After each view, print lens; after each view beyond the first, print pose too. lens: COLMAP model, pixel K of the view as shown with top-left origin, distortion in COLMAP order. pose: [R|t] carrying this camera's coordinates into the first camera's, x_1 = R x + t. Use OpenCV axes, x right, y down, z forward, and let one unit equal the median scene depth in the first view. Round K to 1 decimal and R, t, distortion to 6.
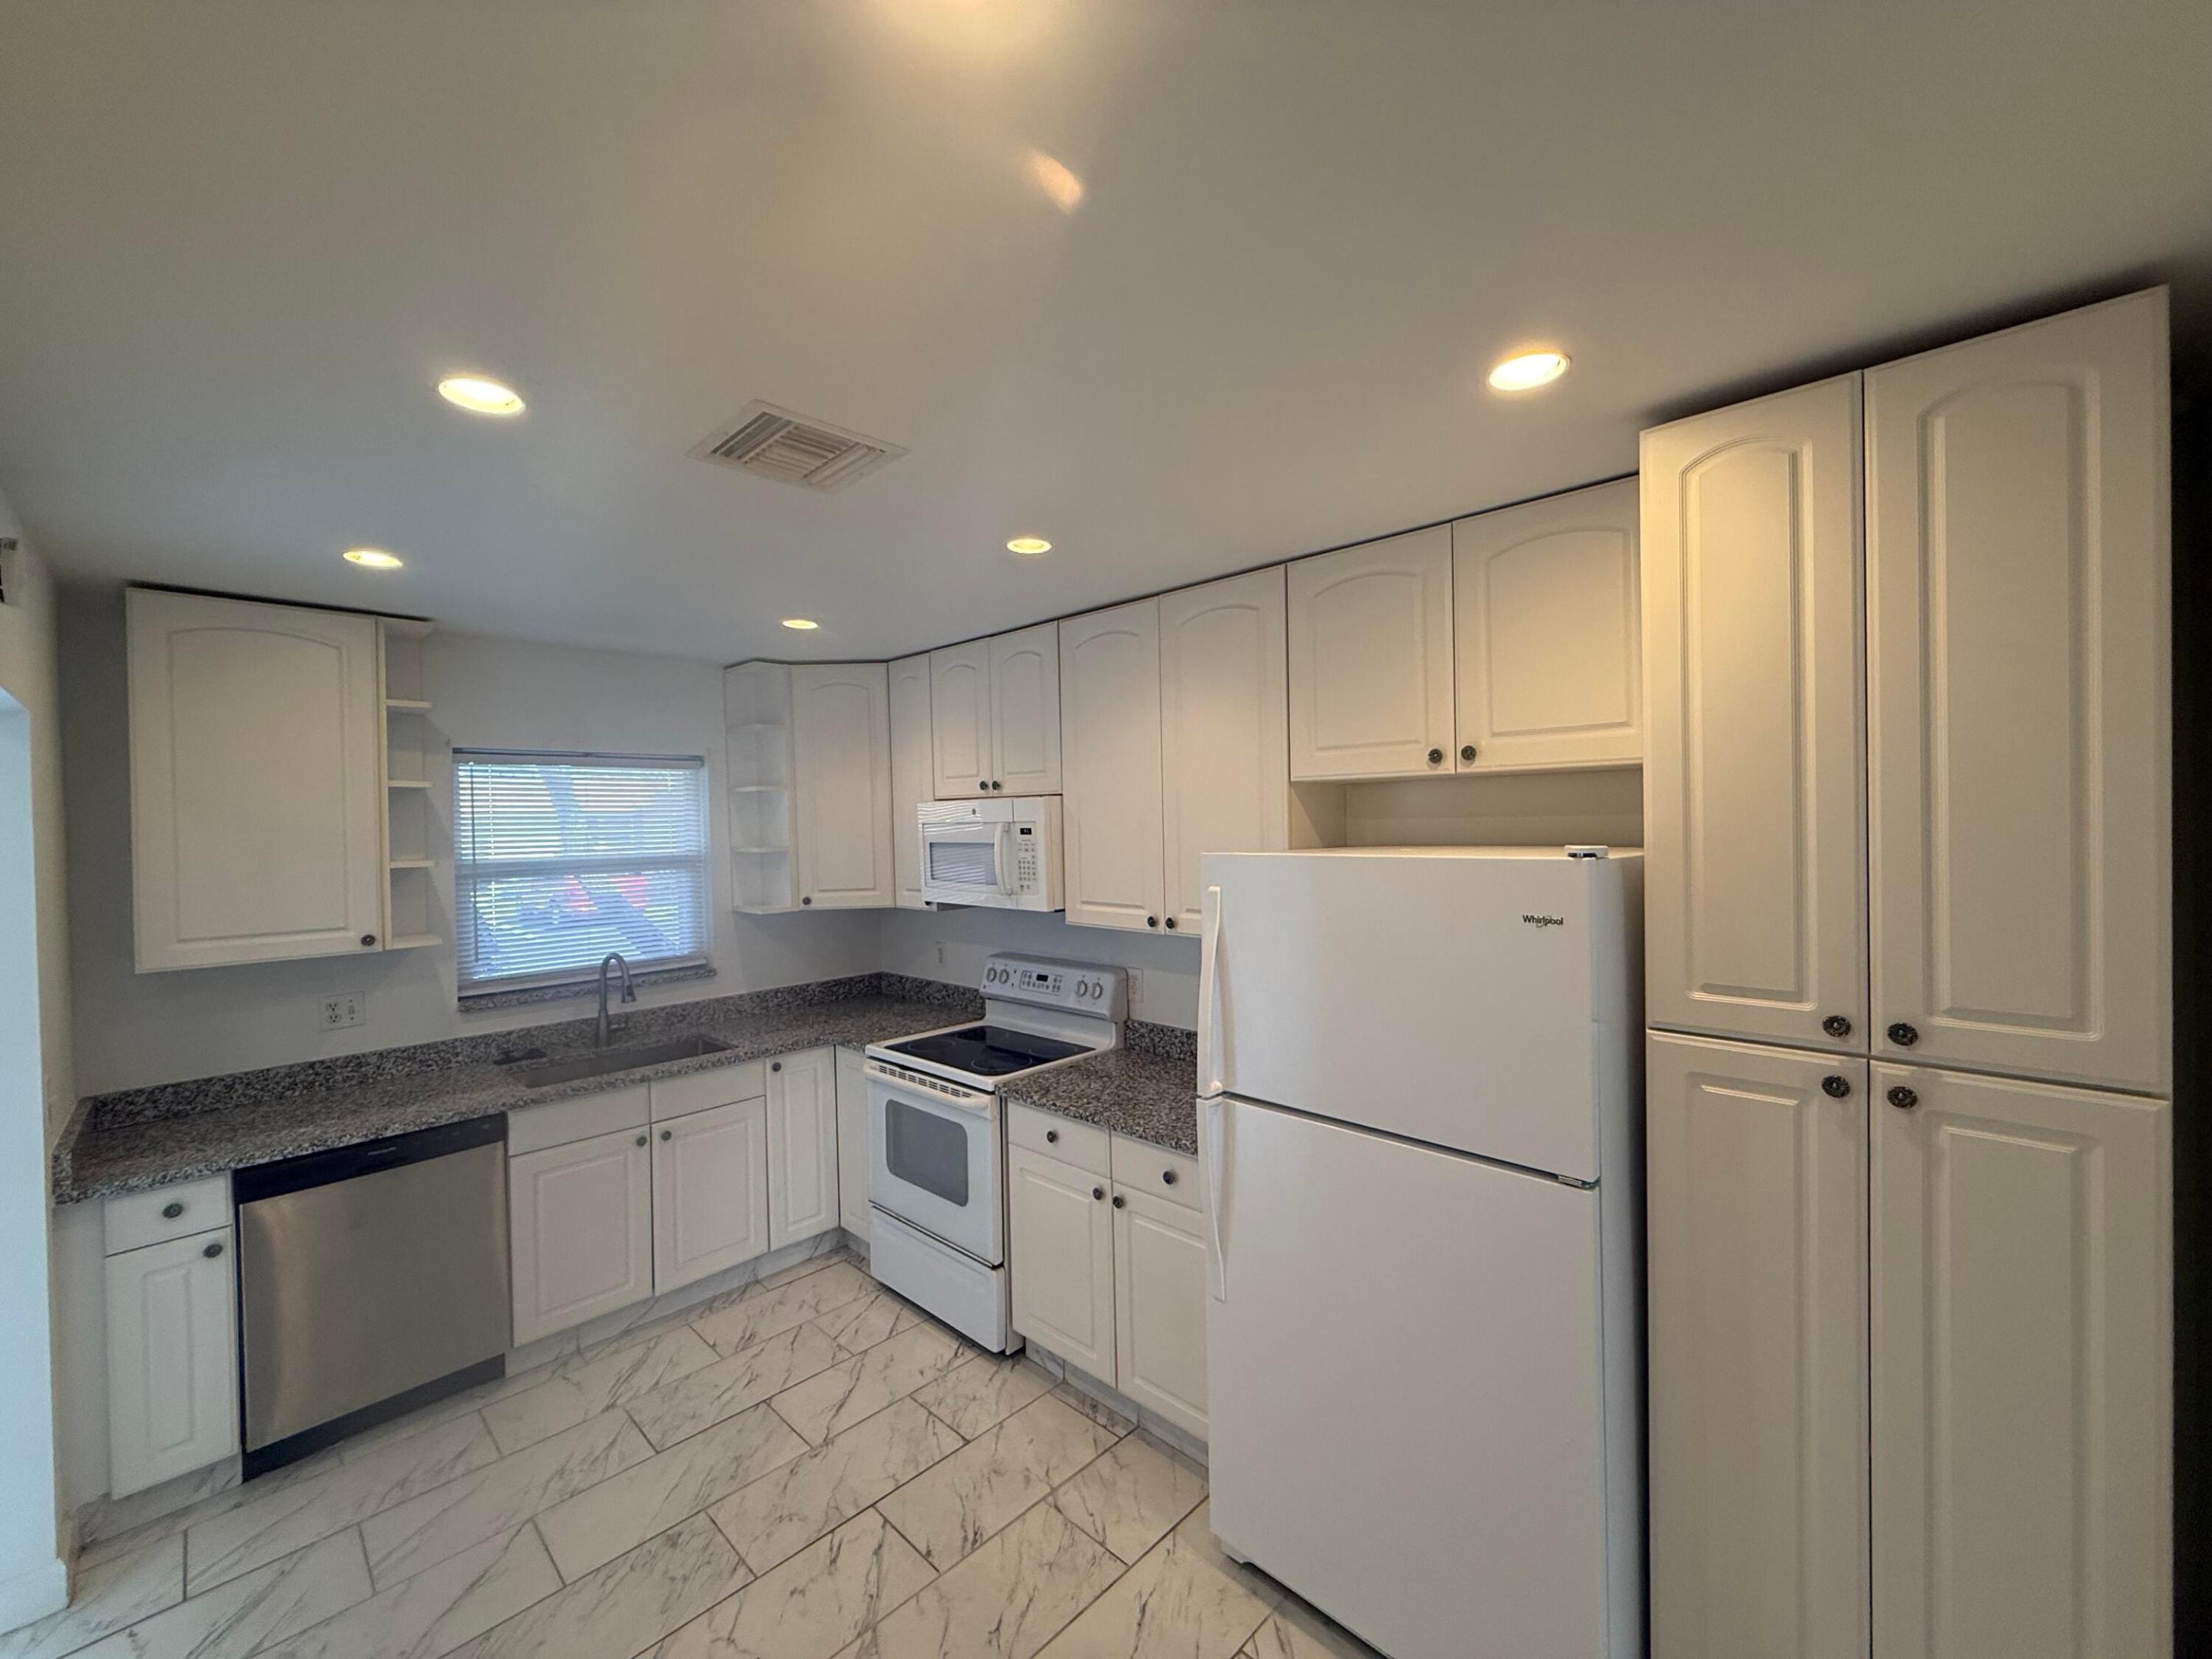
lens RADIAL K [[876.2, 0, 1110.1], [0, 876.2, 827.8], [0, 0, 1]] dist [0.004612, 0.000236]
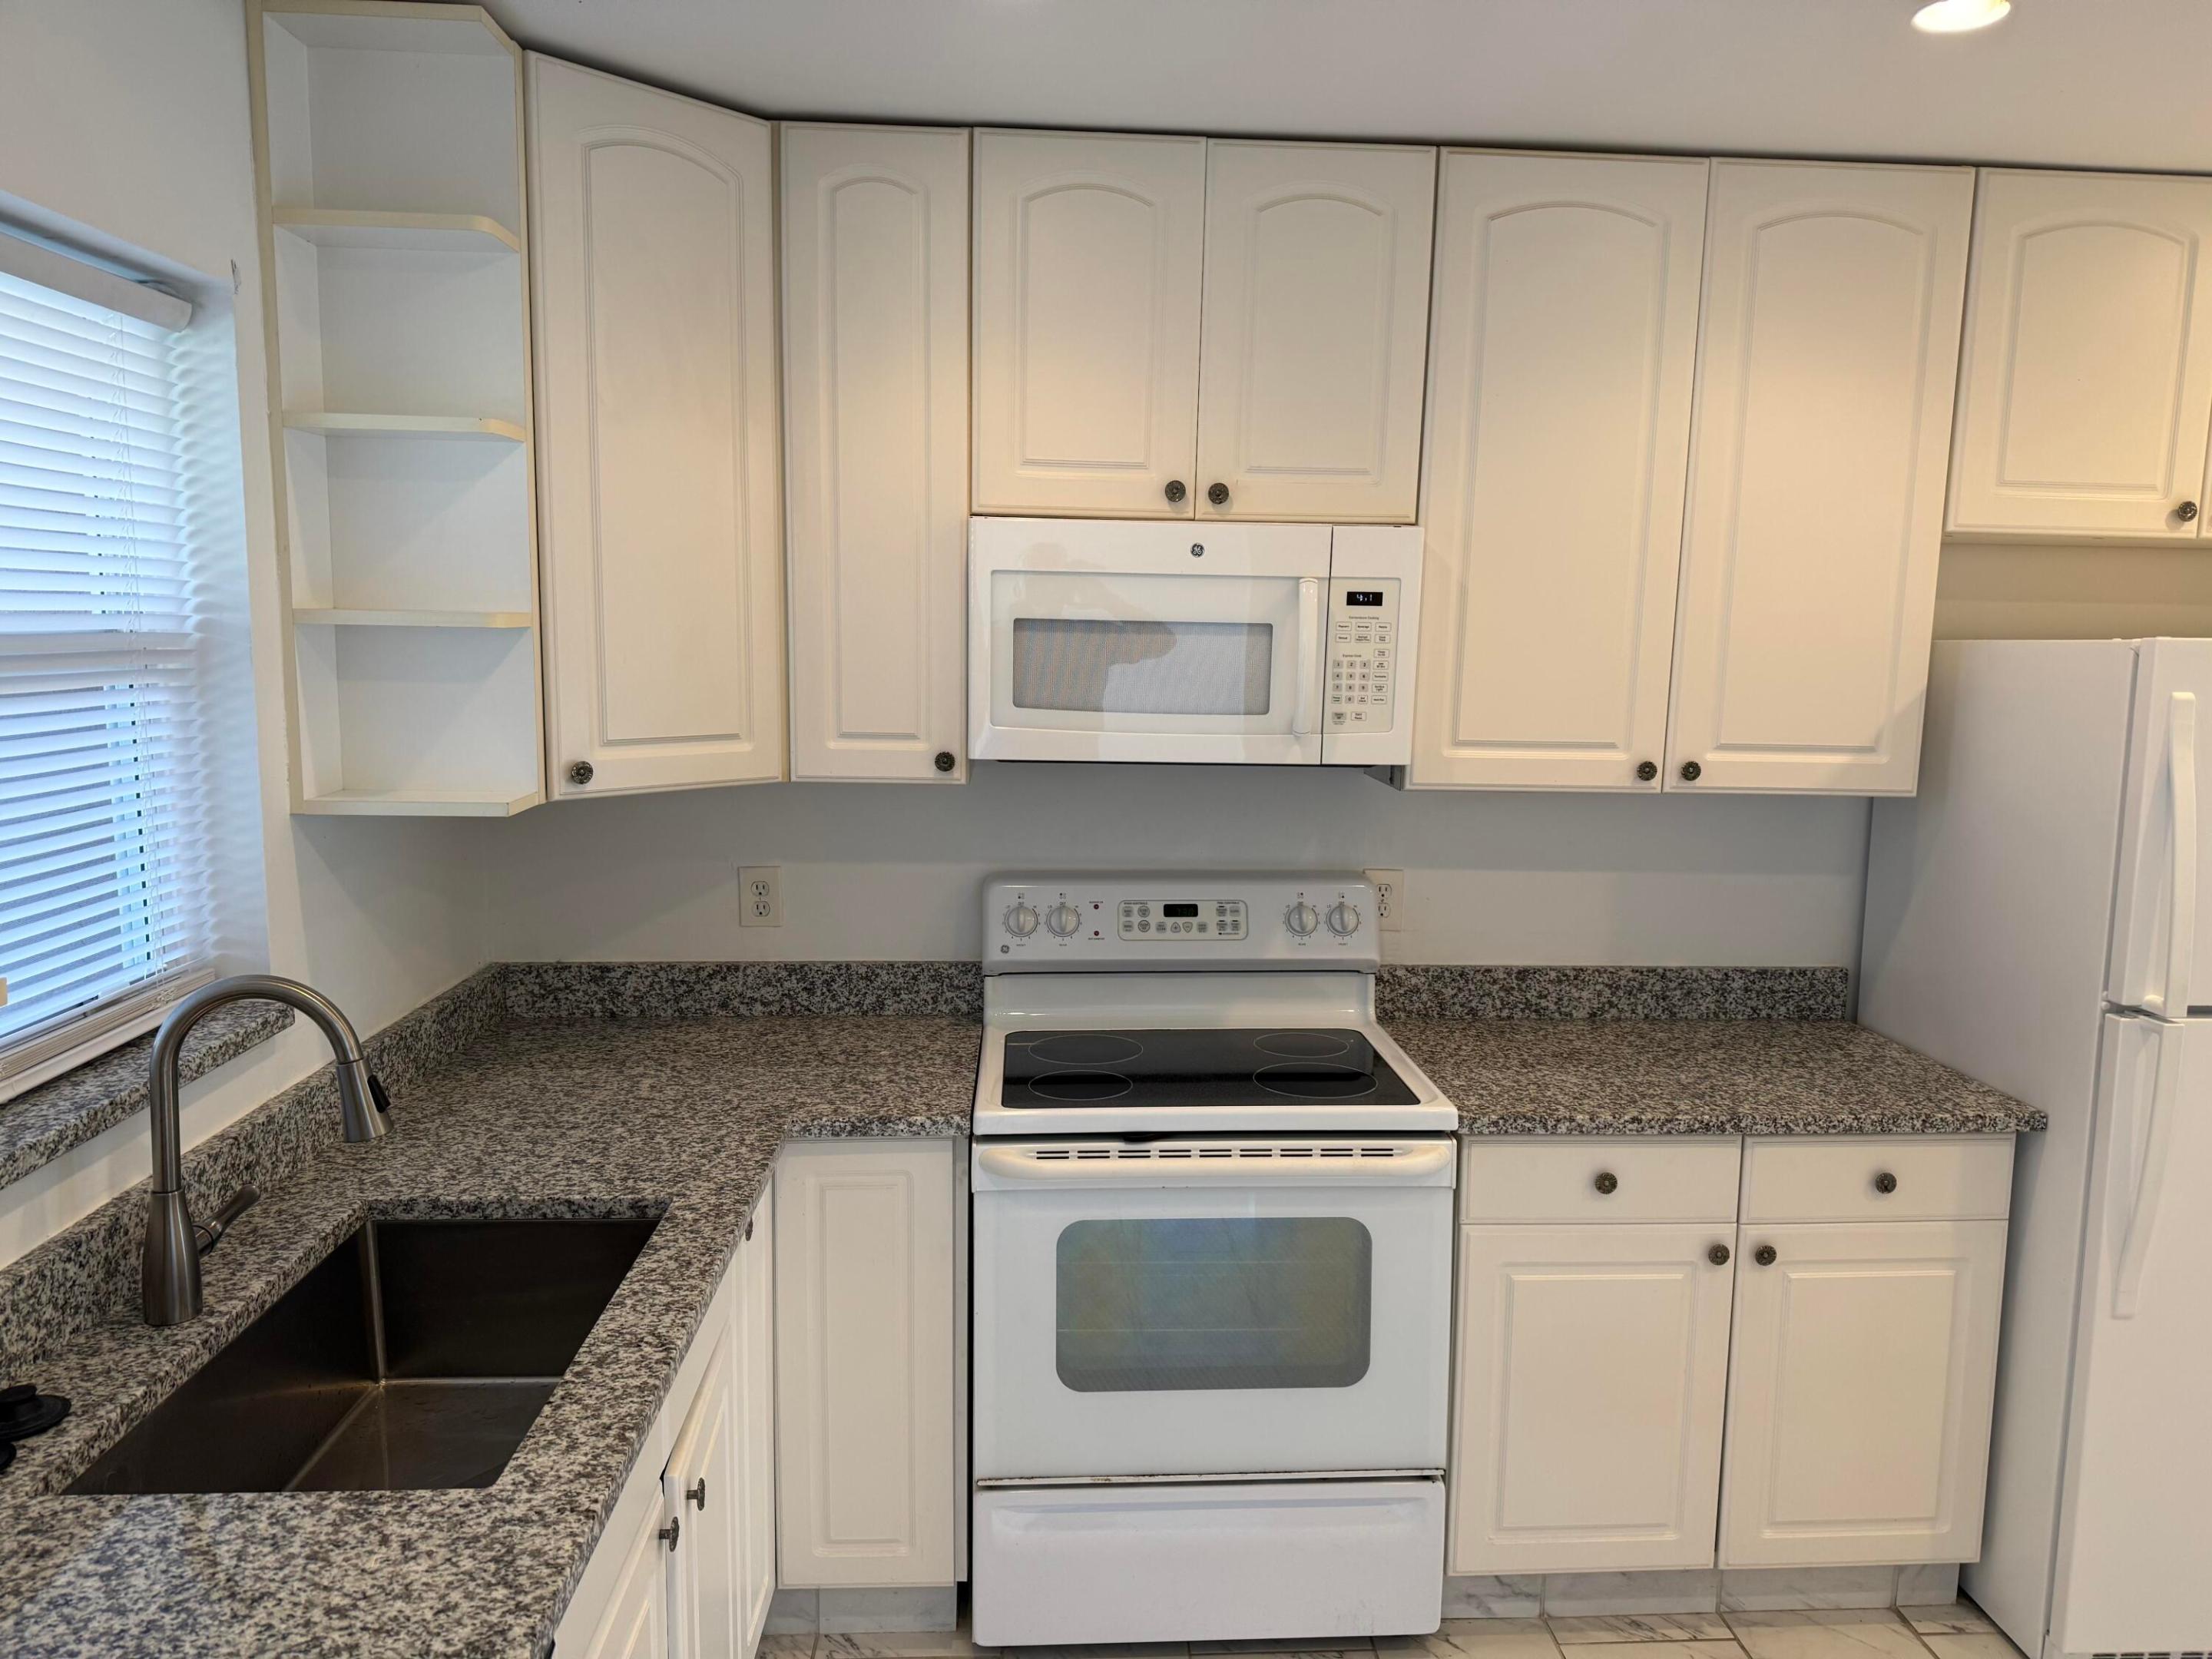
lens RADIAL K [[1539.0, 0, 1107.5], [0, 1539.0, 822.3], [0, 0, 1]] dist [0.038888, -0.034286]
pose [[0.680101, -0.061289, 0.730552, -0.755205], [-0.025034, 0.993977, 0.106694, 0.036599], [-0.732691, -0.090852, 0.674471, 0.493414]]
